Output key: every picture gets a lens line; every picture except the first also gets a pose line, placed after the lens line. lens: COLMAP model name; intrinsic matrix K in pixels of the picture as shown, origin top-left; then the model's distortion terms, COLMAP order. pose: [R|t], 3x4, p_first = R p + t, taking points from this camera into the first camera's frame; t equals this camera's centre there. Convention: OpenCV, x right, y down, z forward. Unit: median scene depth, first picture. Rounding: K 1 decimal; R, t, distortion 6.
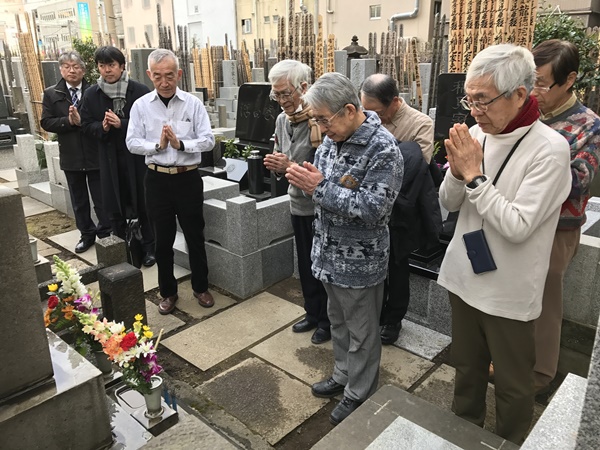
lens RADIAL K [[490.9, 0, 298.8], [0, 490.9, 211.6], [0, 0, 1]] dist [0.016697, 0.004897]
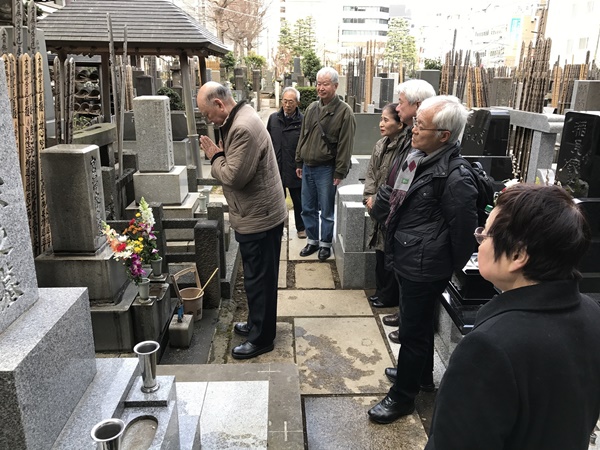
lens RADIAL K [[483.9, 0, 299.9], [0, 483.9, 211.4], [0, 0, 1]] dist [0.005430, -0.008596]
pose [[0.700240, 0.213737, -0.681161, 0.591180], [-0.227060, 0.971264, 0.071347, -0.063290], [0.676837, 0.104704, 0.728649, 0.069924]]
